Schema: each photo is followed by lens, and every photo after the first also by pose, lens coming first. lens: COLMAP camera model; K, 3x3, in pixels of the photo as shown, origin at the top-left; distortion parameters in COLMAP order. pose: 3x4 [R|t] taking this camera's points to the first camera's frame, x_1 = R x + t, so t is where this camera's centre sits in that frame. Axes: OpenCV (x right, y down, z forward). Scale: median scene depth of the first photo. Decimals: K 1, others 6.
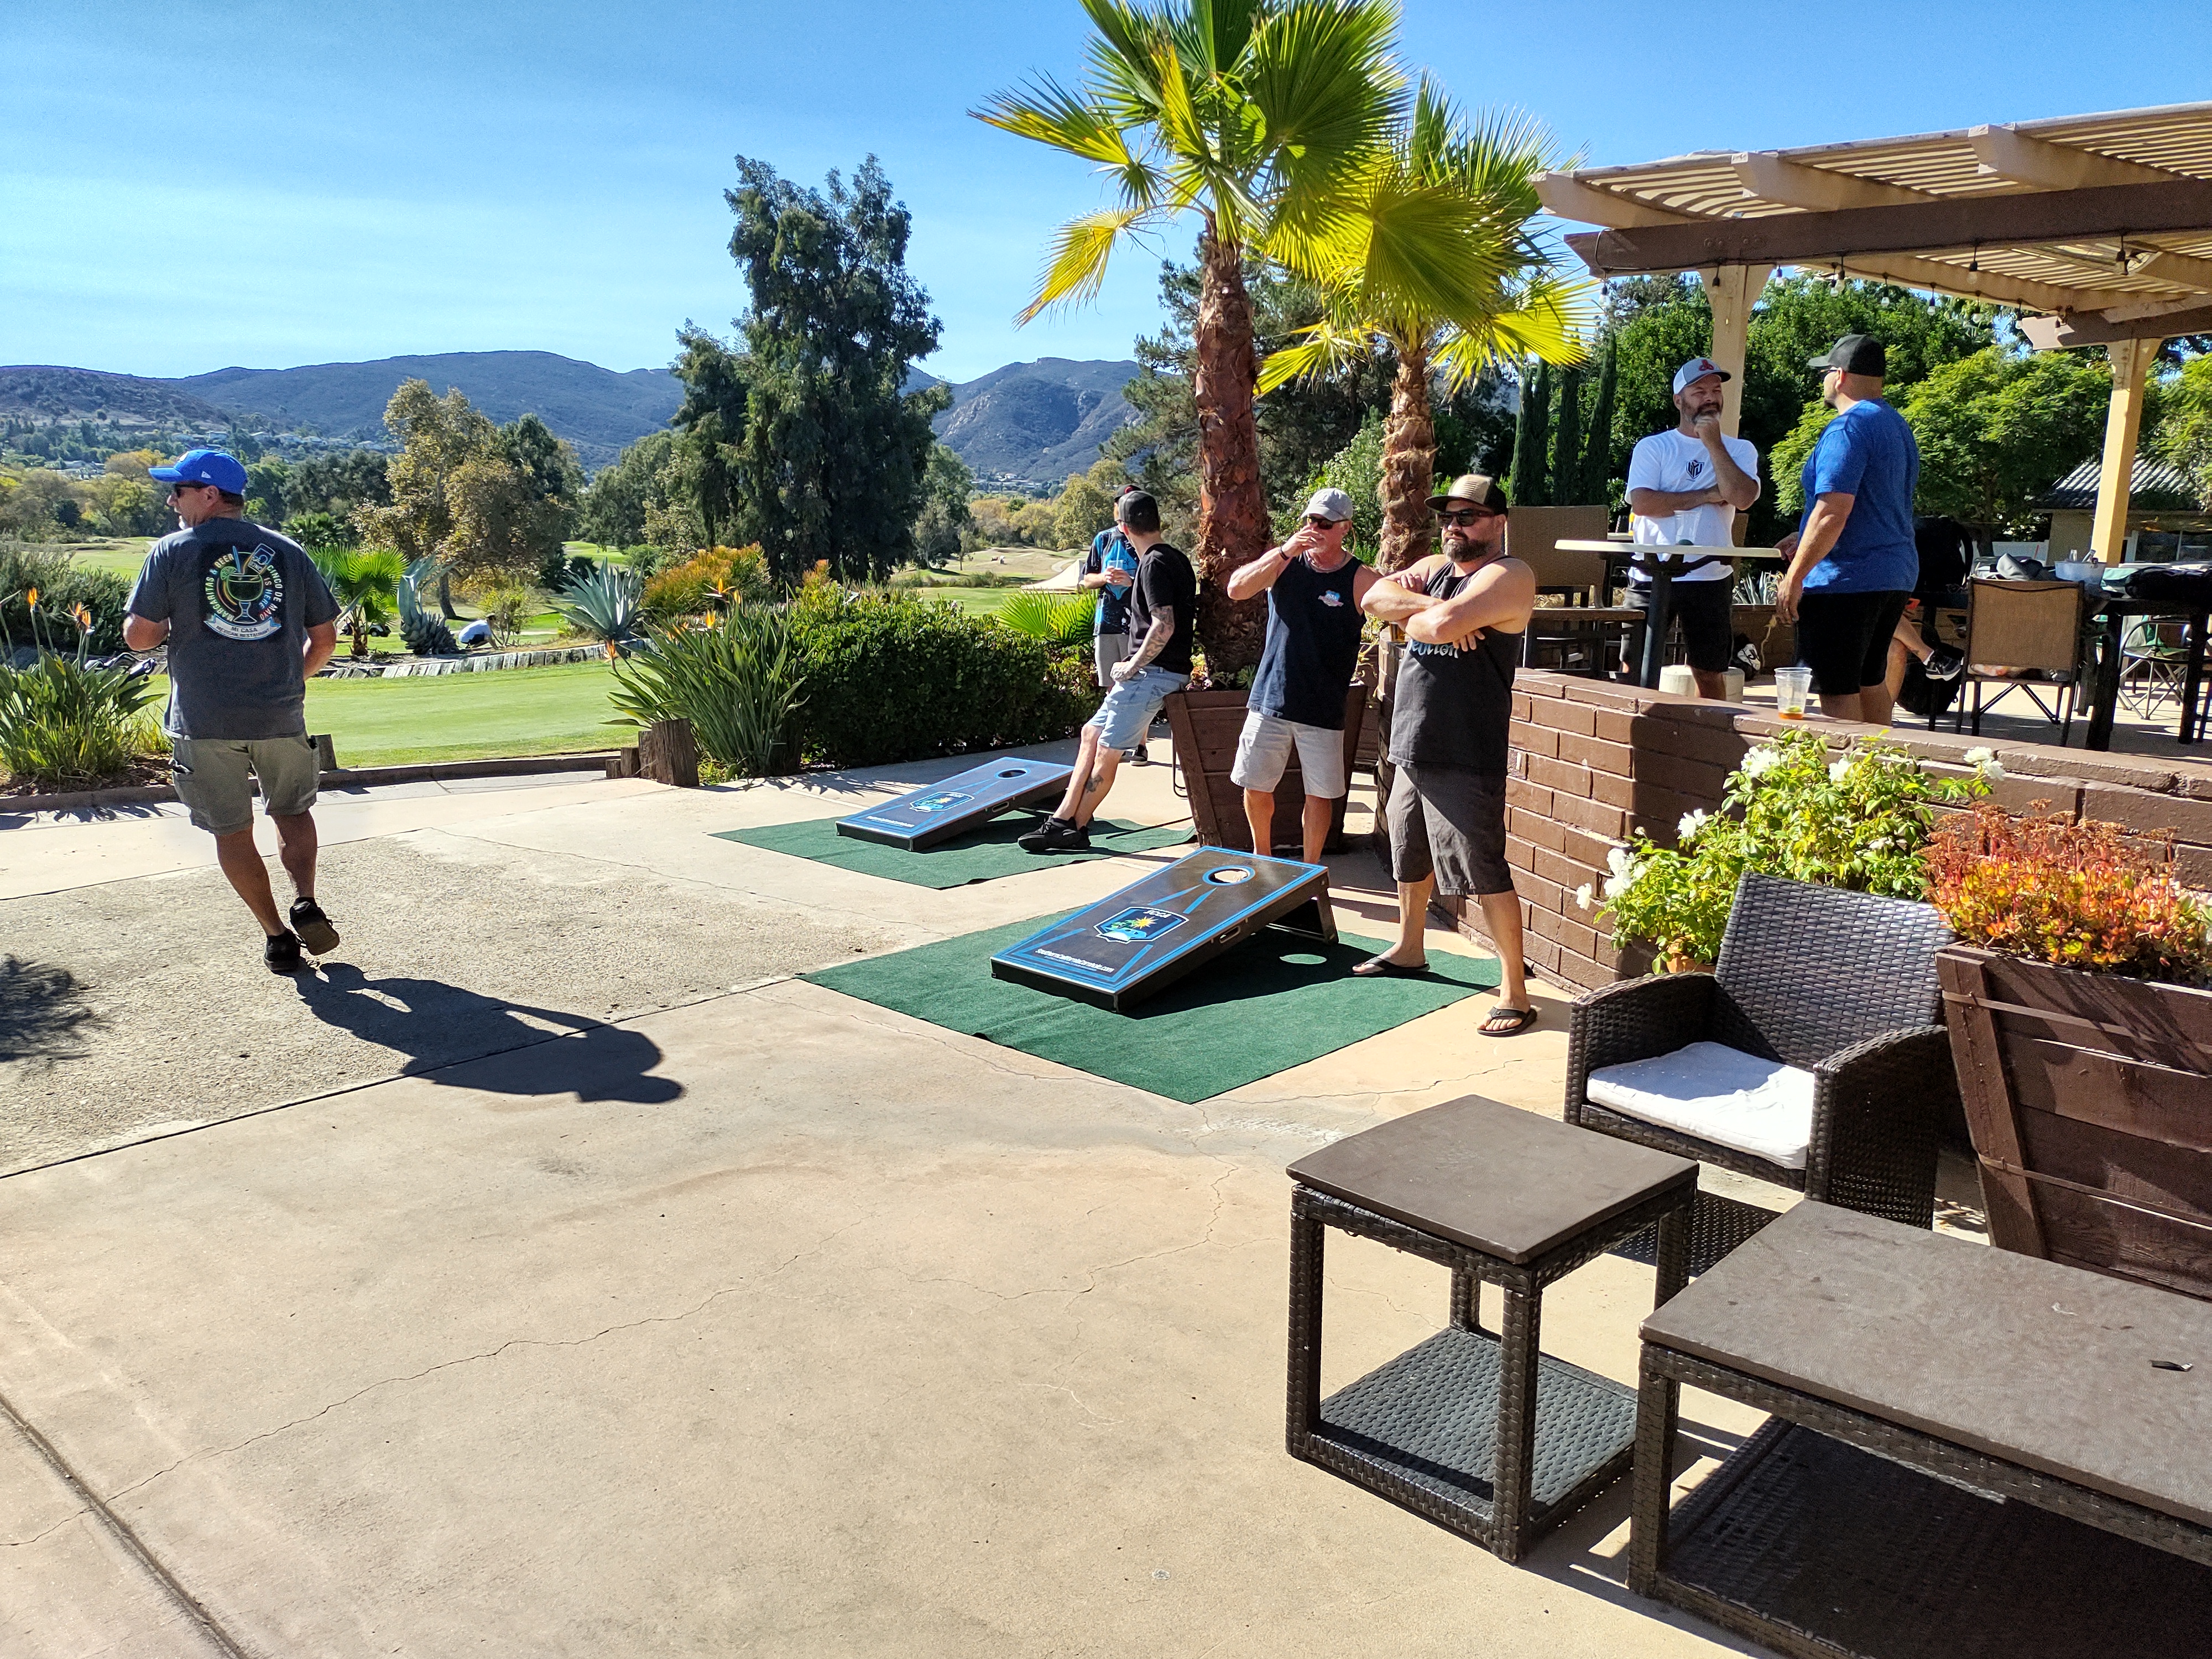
lens RADIAL K [[1693.5, 0, 1106.0], [0, 1693.5, 829.5], [0, 0, 1]] dist [0.051275, 0.000276]
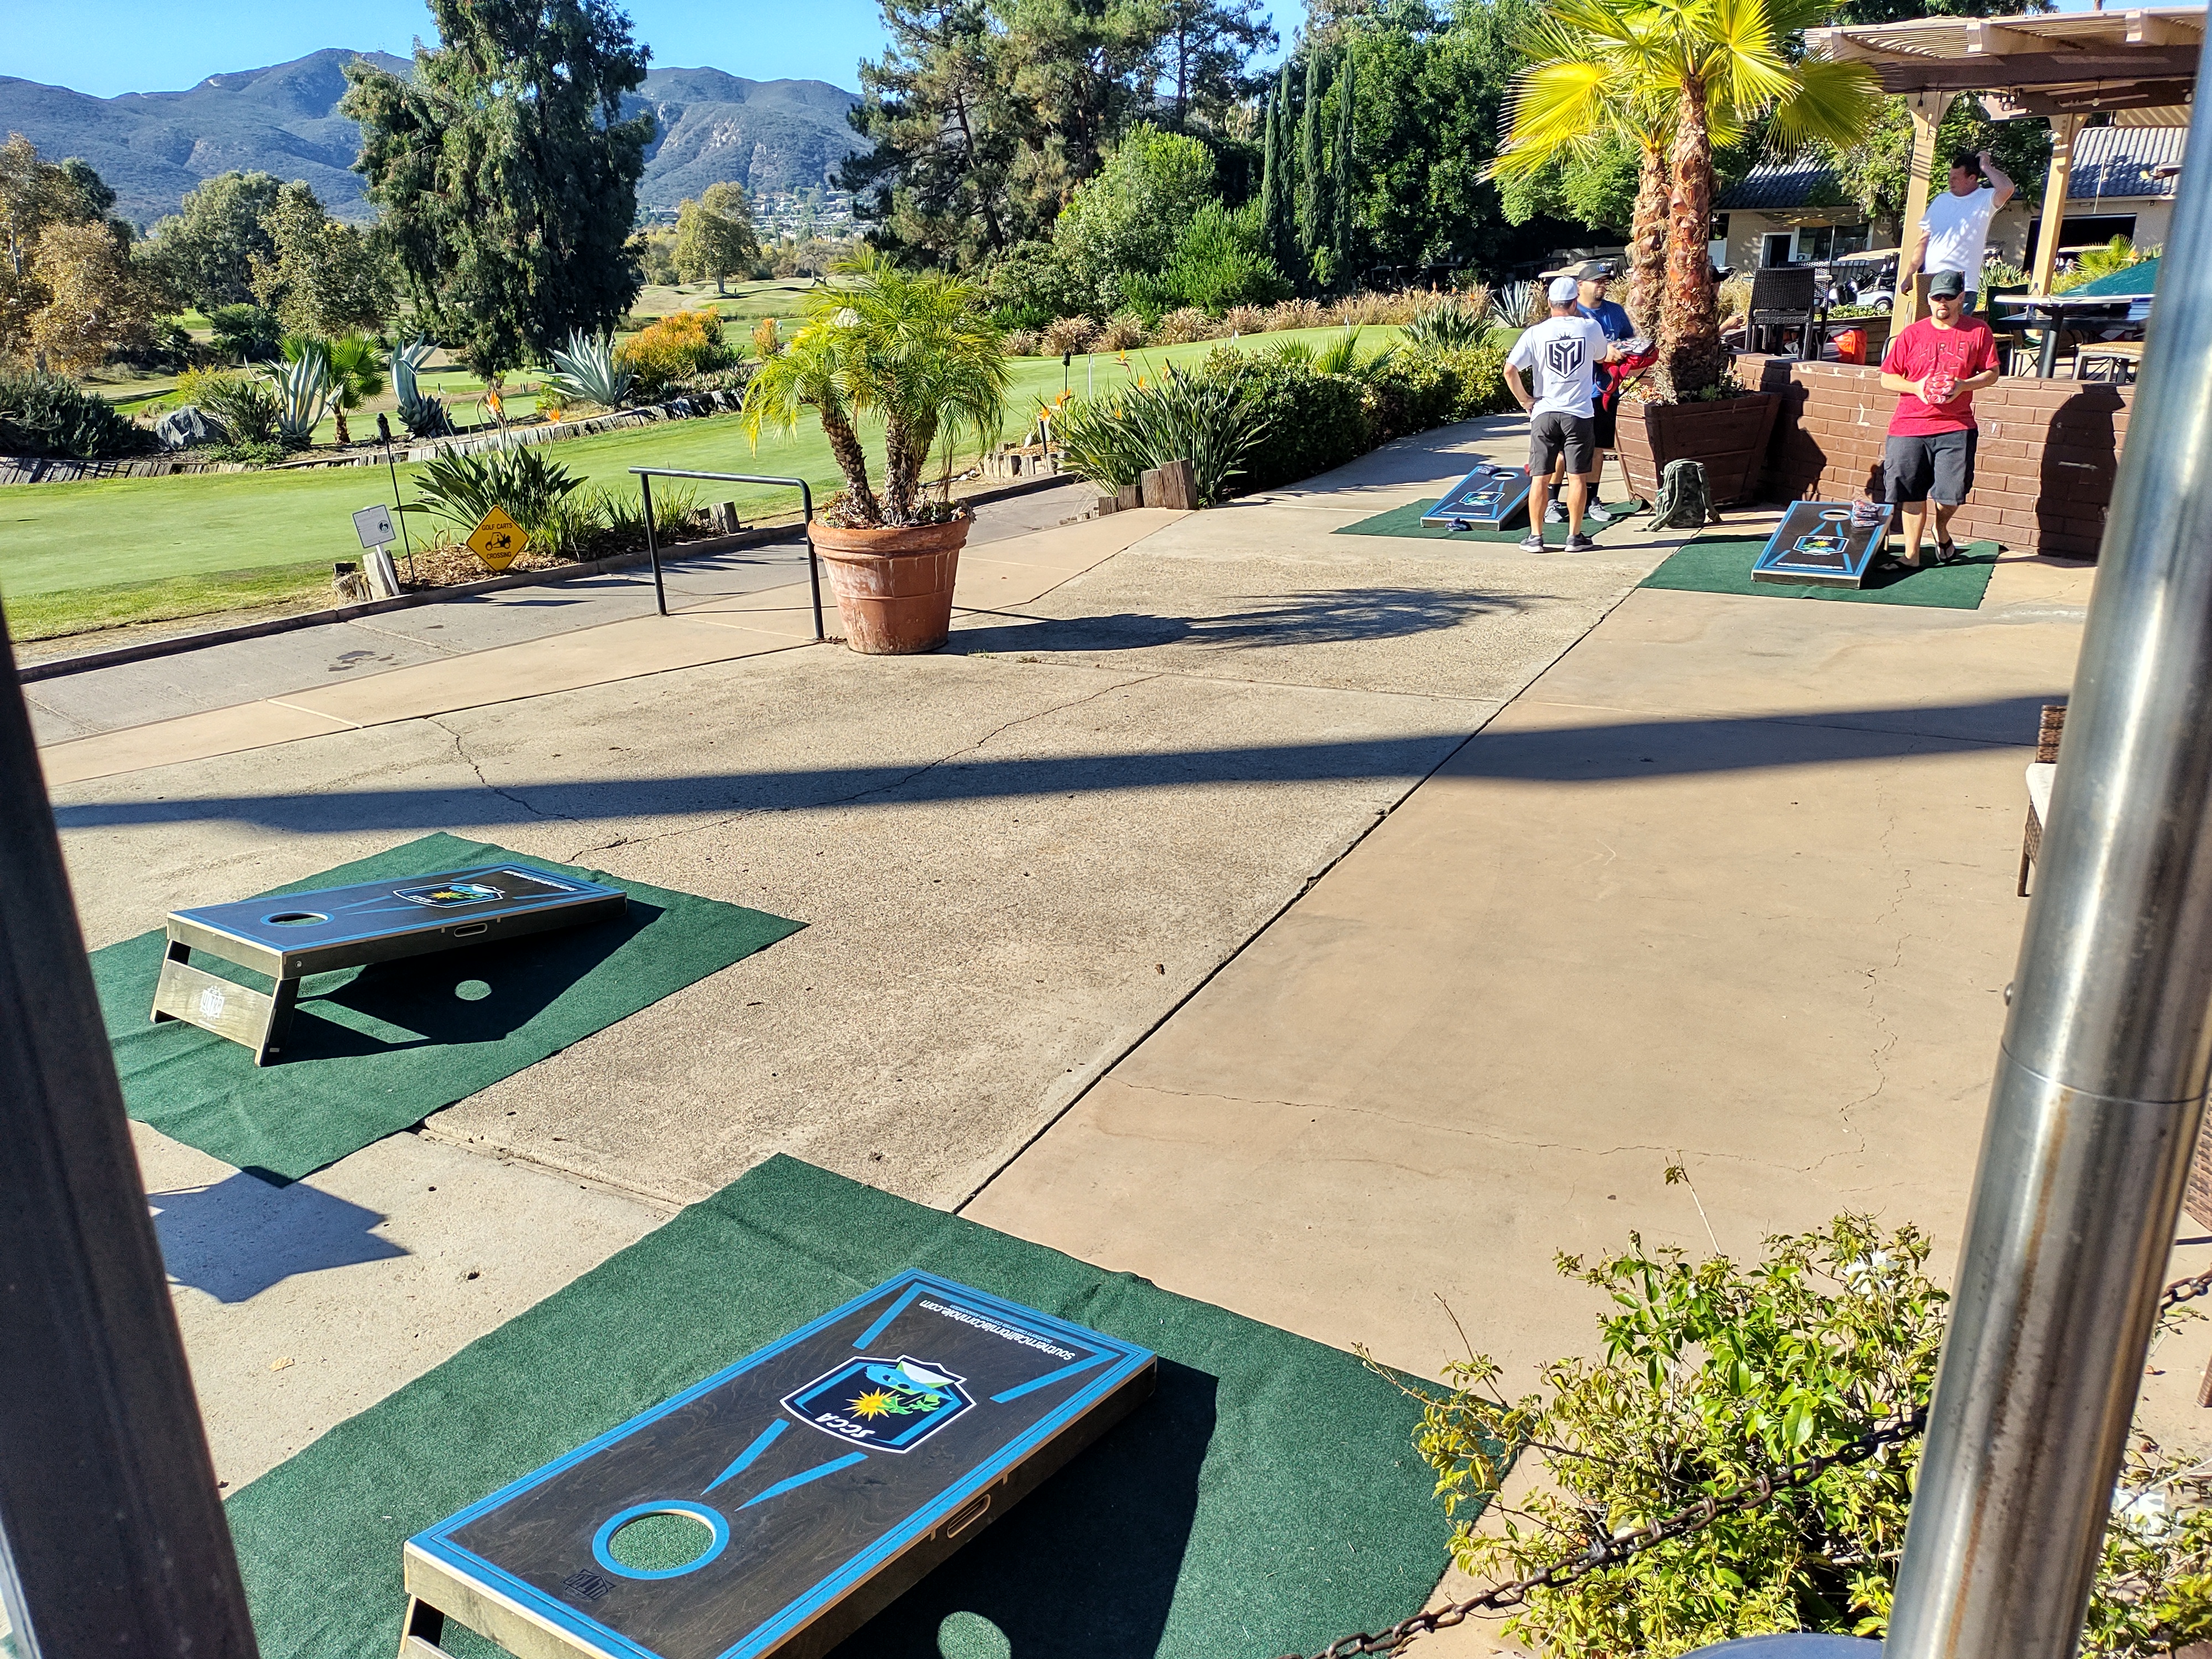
lens RADIAL K [[1739.0, 0, 1106.0], [0, 1739.0, 829.5], [0, 0, 1]] dist [0.005284, -0.001996]
pose [[0.969266, -0.120790, 0.214321, -0.110413], [0.087536, 0.983486, 0.158407, -0.000184], [-0.229915, -0.134778, 0.963833, -0.057450]]
